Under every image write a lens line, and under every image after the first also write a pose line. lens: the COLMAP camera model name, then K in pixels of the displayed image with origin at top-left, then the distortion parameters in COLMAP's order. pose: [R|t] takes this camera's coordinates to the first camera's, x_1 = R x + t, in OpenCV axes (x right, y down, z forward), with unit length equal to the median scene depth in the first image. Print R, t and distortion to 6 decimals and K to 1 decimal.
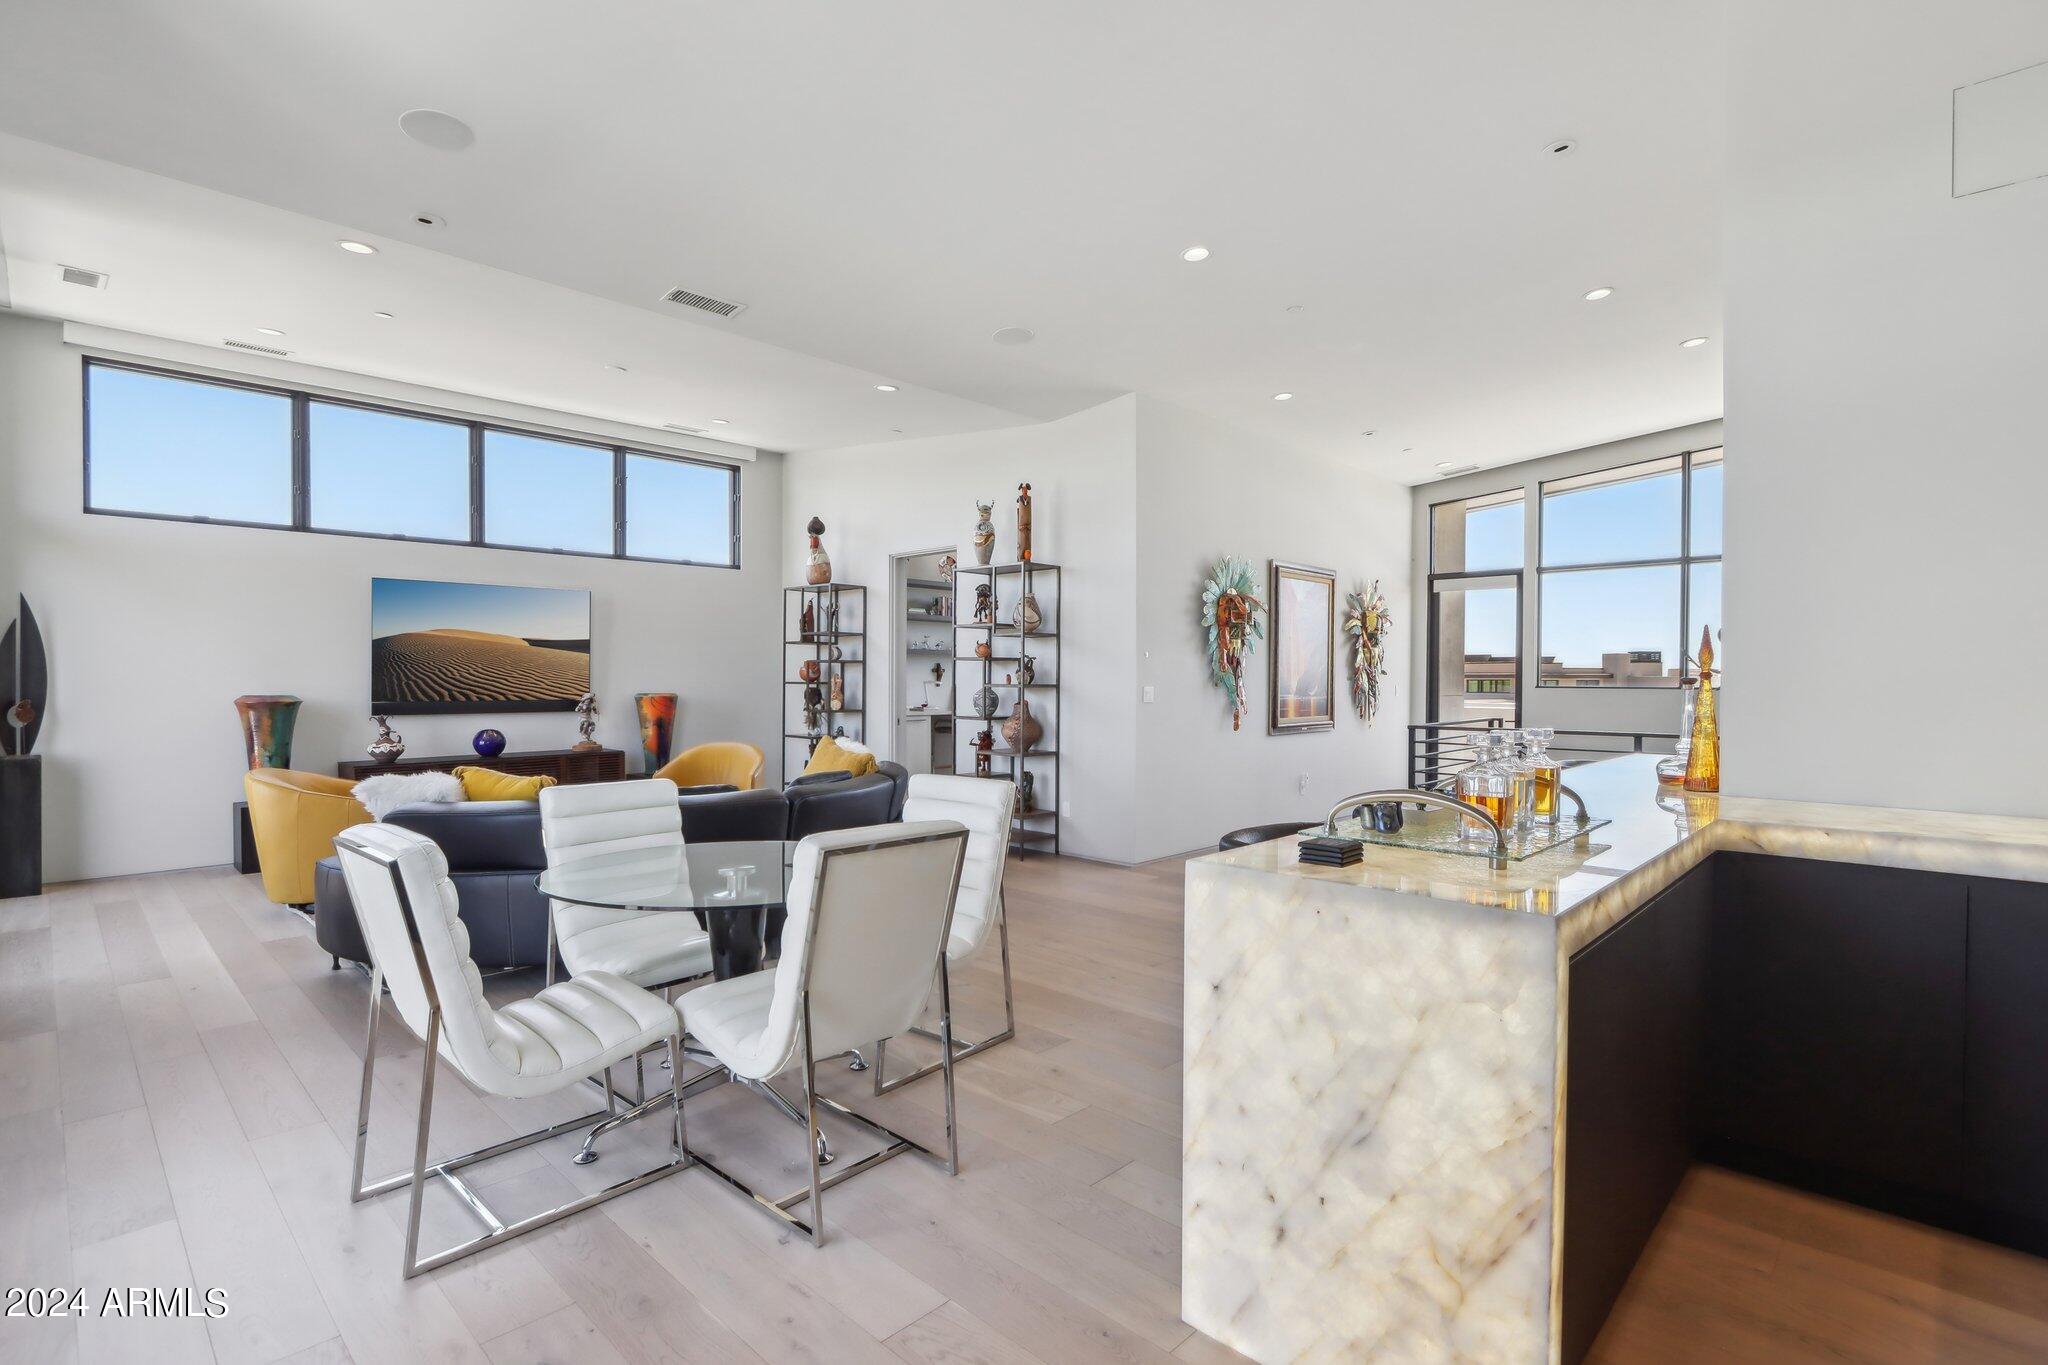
lens RADIAL K [[958.5, 0, 1020.9], [0, 958.5, 702.8], [0, 0, 1]] dist [0.000969, 0.000058]
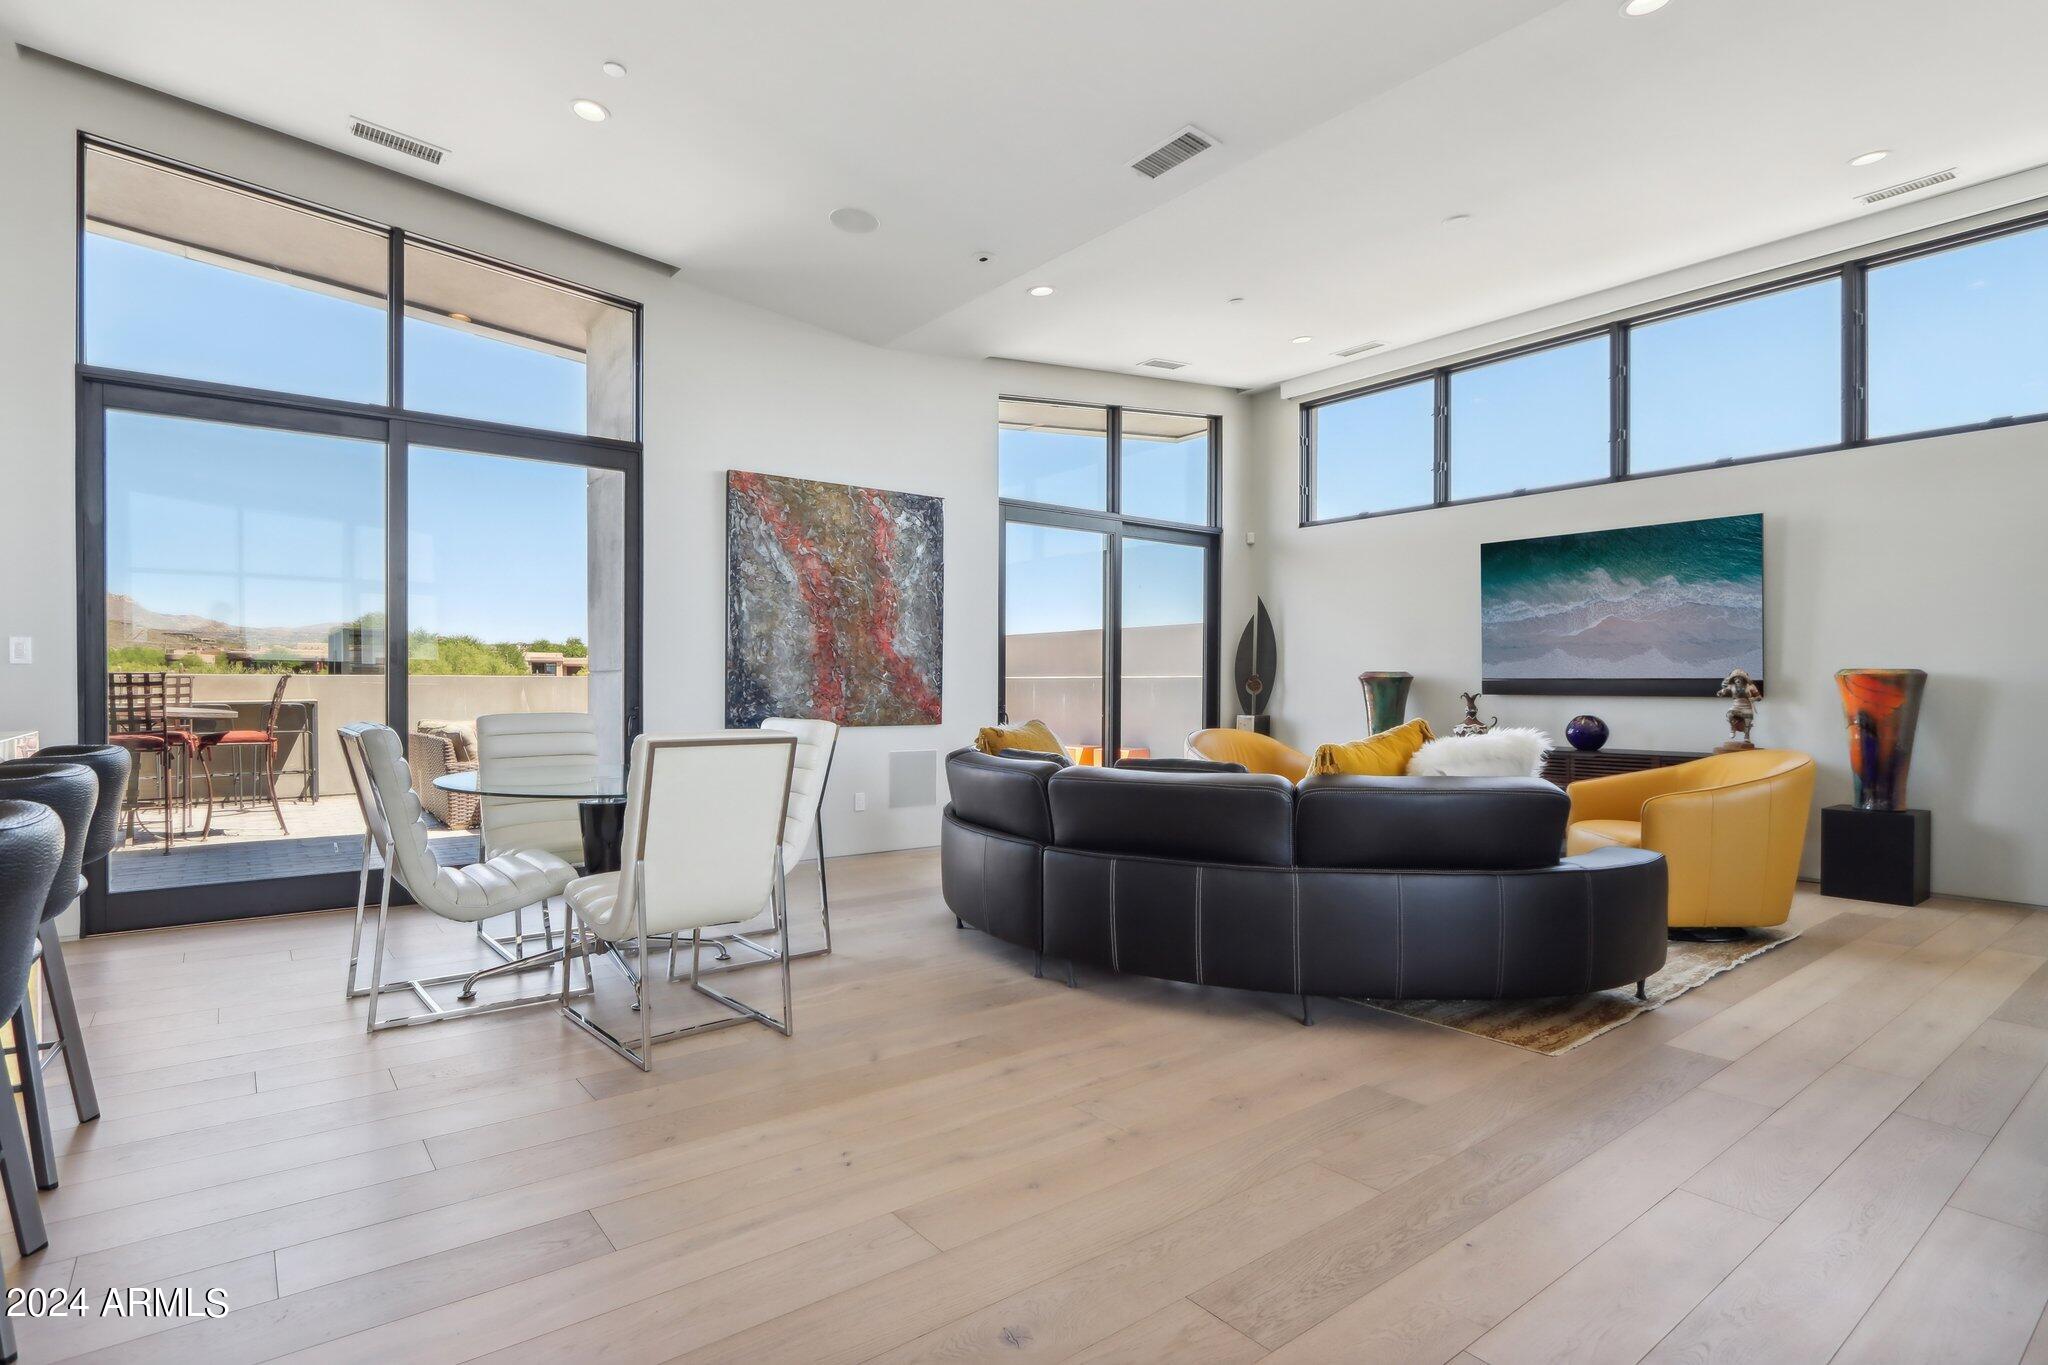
lens RADIAL K [[1033.2, 0, 992.7], [0, 1033.2, 694.4], [0, 0, 1]] dist [-0.005443, -0.001040]
pose [[-0.156209, 0.006922, -0.987700, 0.356493], [-0.026492, 0.999586, 0.011195, 0.014044], [0.987369, 0.027915, -0.155961, 0.667601]]
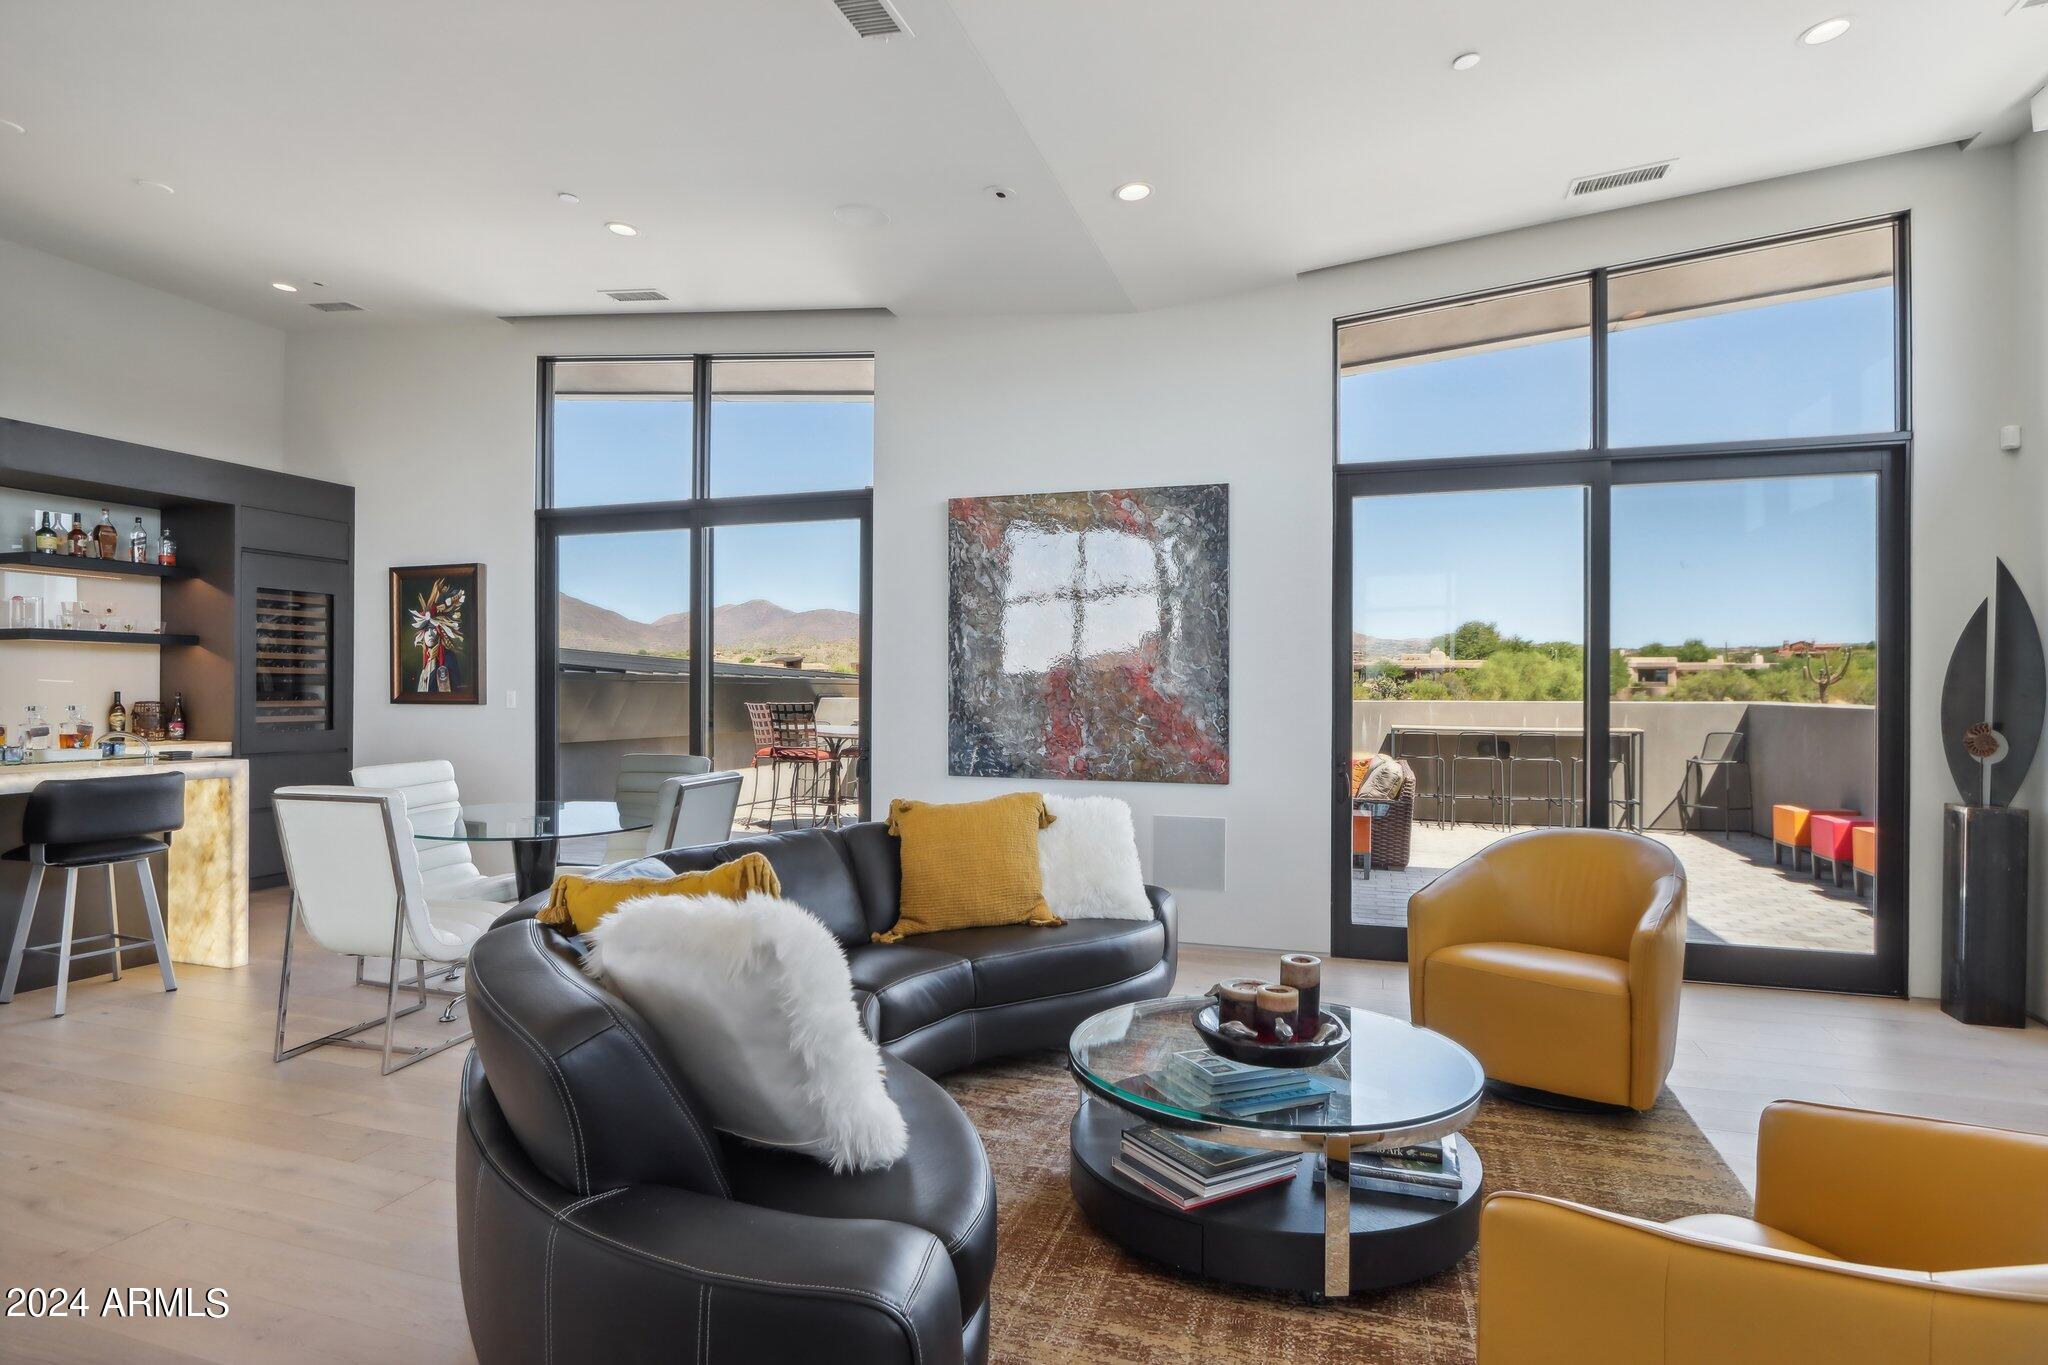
lens RADIAL K [[1094.2, 0, 991.6], [0, 1094.2, 684.8], [0, 0, 1]] dist [-0.005359, 0.000061]
pose [[-0.908757, -0.006974, -0.417267, -0.094392], [-0.015857, 0.999715, 0.017826, -0.024683], [0.417024, 0.022816, -0.908609, 1.074215]]
